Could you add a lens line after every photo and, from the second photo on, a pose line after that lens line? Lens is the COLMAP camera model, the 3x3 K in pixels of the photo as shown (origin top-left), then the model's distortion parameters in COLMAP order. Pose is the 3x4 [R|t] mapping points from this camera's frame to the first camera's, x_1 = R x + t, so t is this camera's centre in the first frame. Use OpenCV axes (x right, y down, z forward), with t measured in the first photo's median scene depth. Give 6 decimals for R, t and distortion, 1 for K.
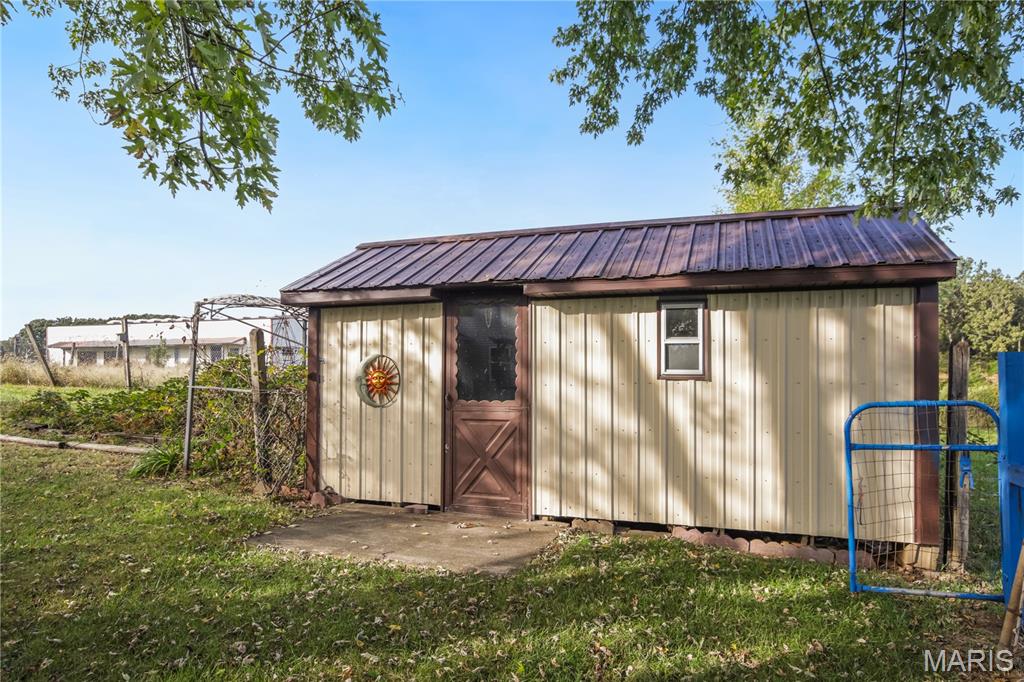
lens RADIAL K [[624.1, 0, 512.6], [0, 624.1, 346.3], [0, 0, 1]] dist [-0.000961, -0.000187]
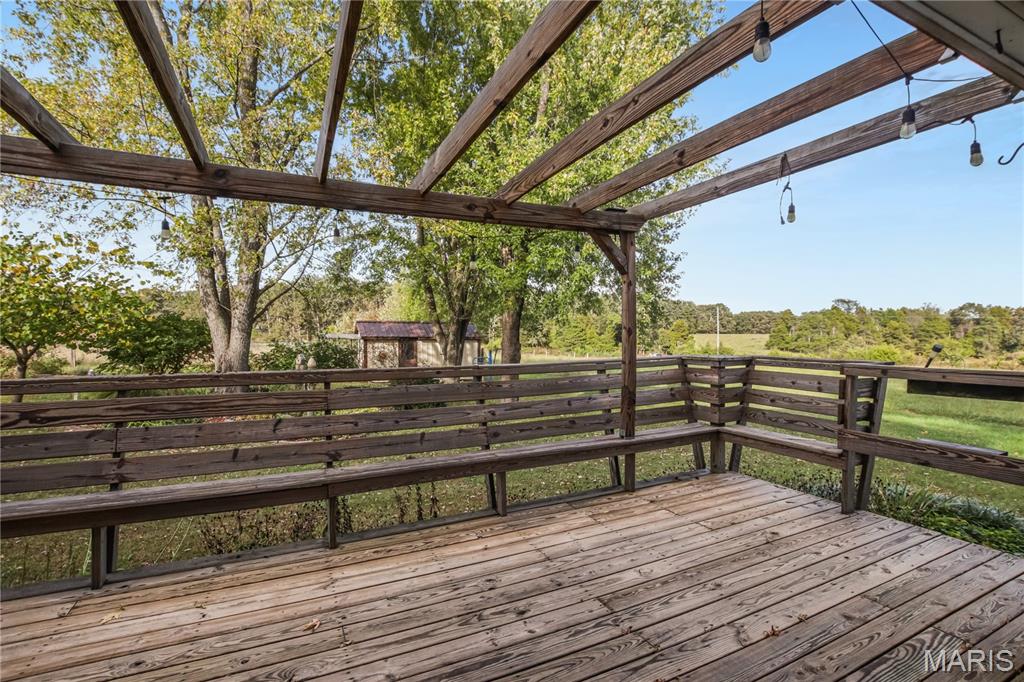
lens RADIAL K [[470.1, 0, 510.5], [0, 470.1, 341.9], [0, 0, 1]] dist [-0.000488, 0.000056]
pose [[0.723331, -0.004768, 0.690485, -3.397264], [-0.003854, 0.999933, 0.010943, -0.155794], [-0.690490, -0.010576, 0.723264, -3.879813]]
